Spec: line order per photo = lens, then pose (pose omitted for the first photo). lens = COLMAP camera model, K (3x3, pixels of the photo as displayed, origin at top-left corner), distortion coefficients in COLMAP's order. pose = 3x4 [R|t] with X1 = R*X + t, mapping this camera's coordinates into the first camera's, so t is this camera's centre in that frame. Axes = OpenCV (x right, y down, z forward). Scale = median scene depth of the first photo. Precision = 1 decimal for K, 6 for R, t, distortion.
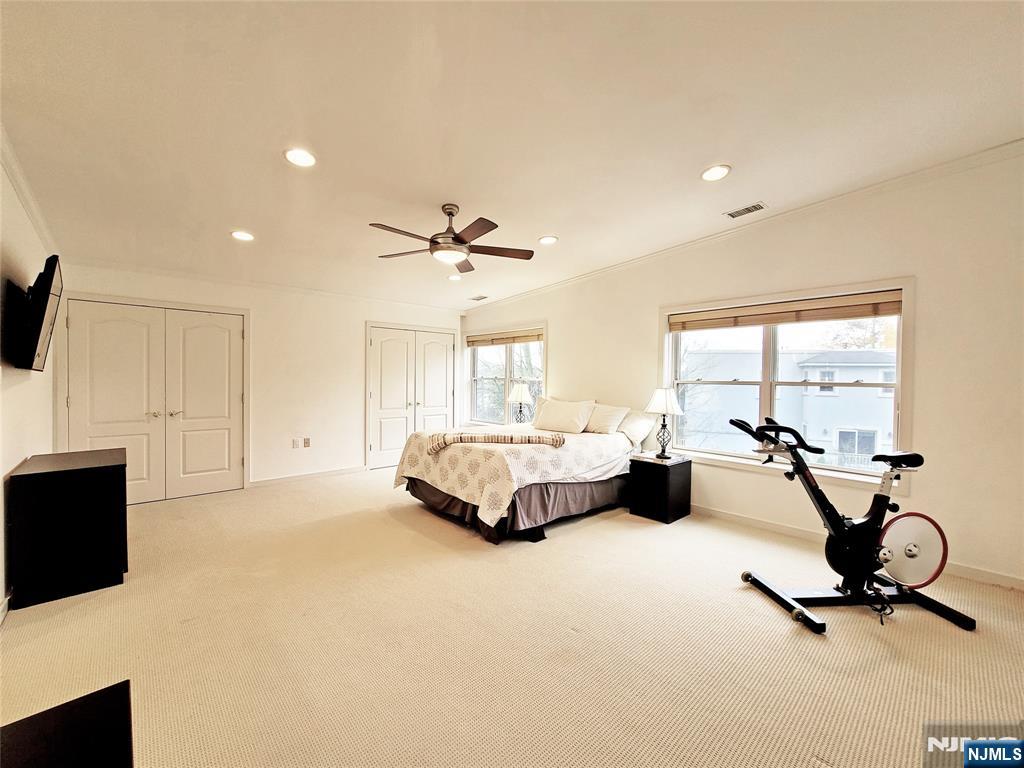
lens RADIAL K [[421.3, 0, 512.0], [0, 421.3, 384.0], [0, 0, 1]] dist [-0.000779, 0.000008]
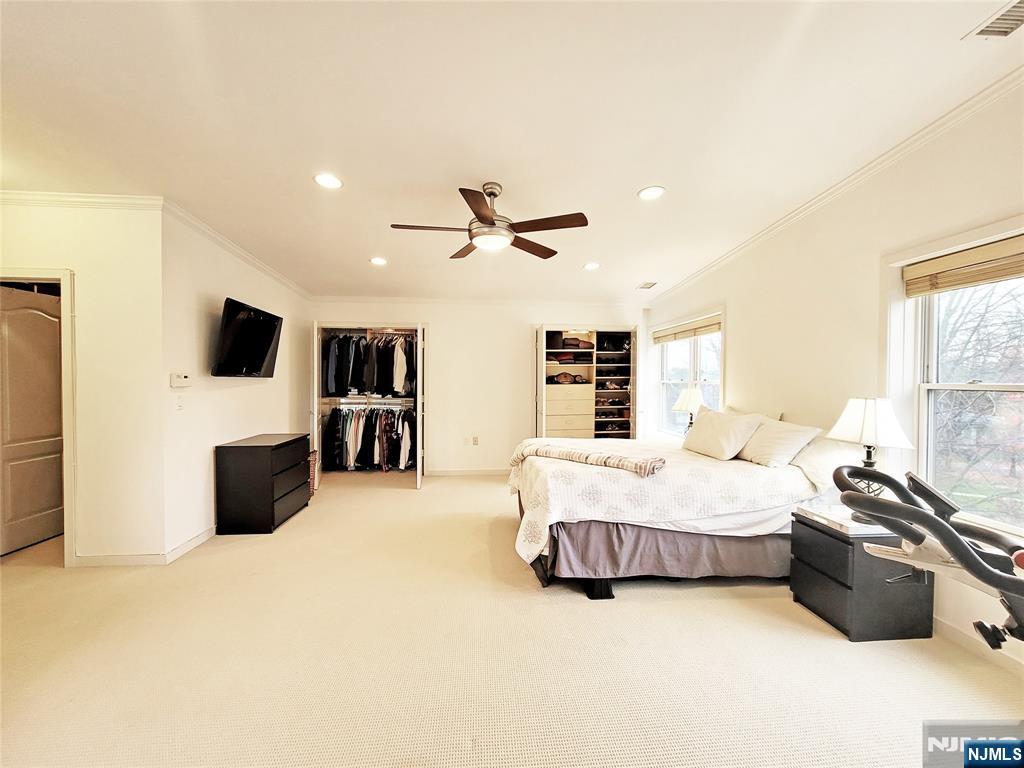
lens RADIAL K [[421.3, 0, 512.0], [0, 421.3, 384.0], [0, 0, 1]] dist [-0.000779, 0.000008]
pose [[0.783140, 0.000276, -0.621845, 0.375890], [-0.004791, 0.999973, -0.005590, -0.003065], [0.621827, 0.007357, 0.783120, 0.291840]]
